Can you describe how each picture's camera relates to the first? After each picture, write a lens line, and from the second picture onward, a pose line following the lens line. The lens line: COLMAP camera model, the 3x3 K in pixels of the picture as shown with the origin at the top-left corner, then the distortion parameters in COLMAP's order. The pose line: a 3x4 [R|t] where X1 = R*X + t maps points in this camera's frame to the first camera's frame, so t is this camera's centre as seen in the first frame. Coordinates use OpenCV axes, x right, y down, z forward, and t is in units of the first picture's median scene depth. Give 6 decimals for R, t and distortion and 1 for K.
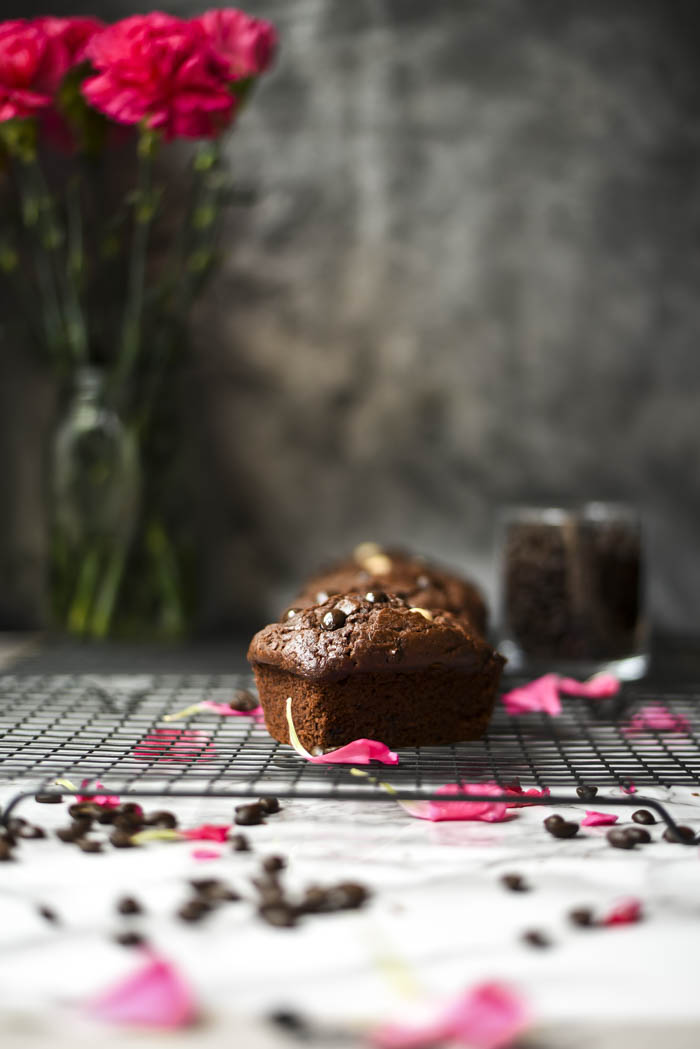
lens RADIAL K [[1454.0, 0, 321.6], [0, 1454.0, 523.6], [0, 0, 1]] dist [-0.163929, -0.000514]
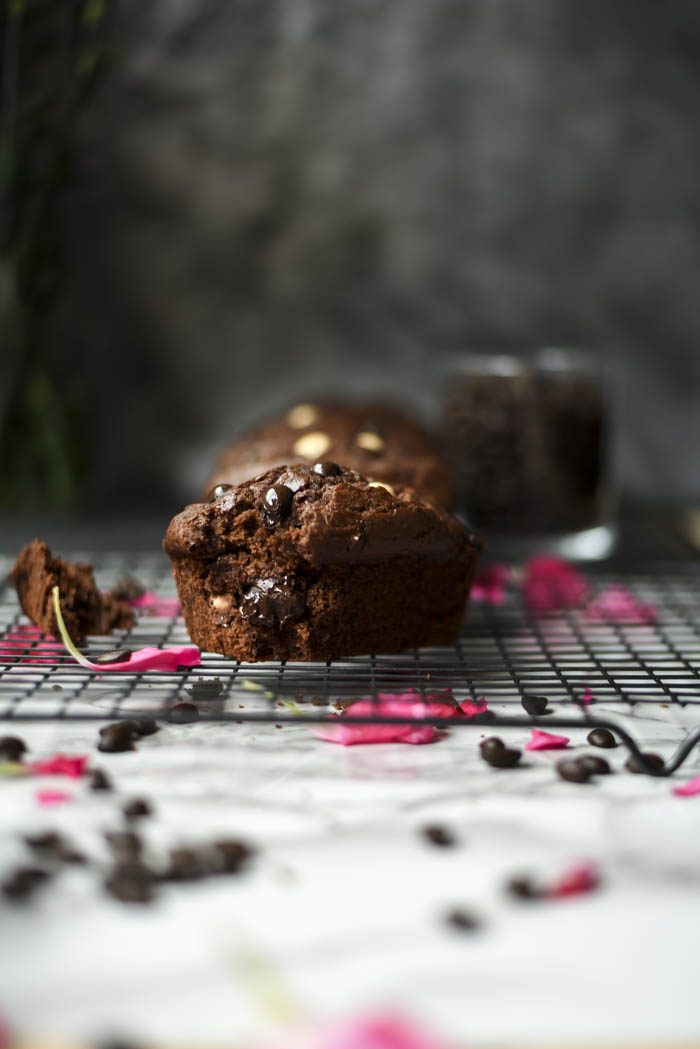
lens RADIAL K [[1555.6, 0, 350.0], [0, 1555.6, 524.5], [0, 0, 1]] dist [-0.170569, 0.032270]
pose [[0.998473, -0.005038, 0.055014, 0.026095], [-0.000452, 0.995055, 0.099320, -0.002801], [-0.055242, -0.099193, 0.993534, 0.112667]]
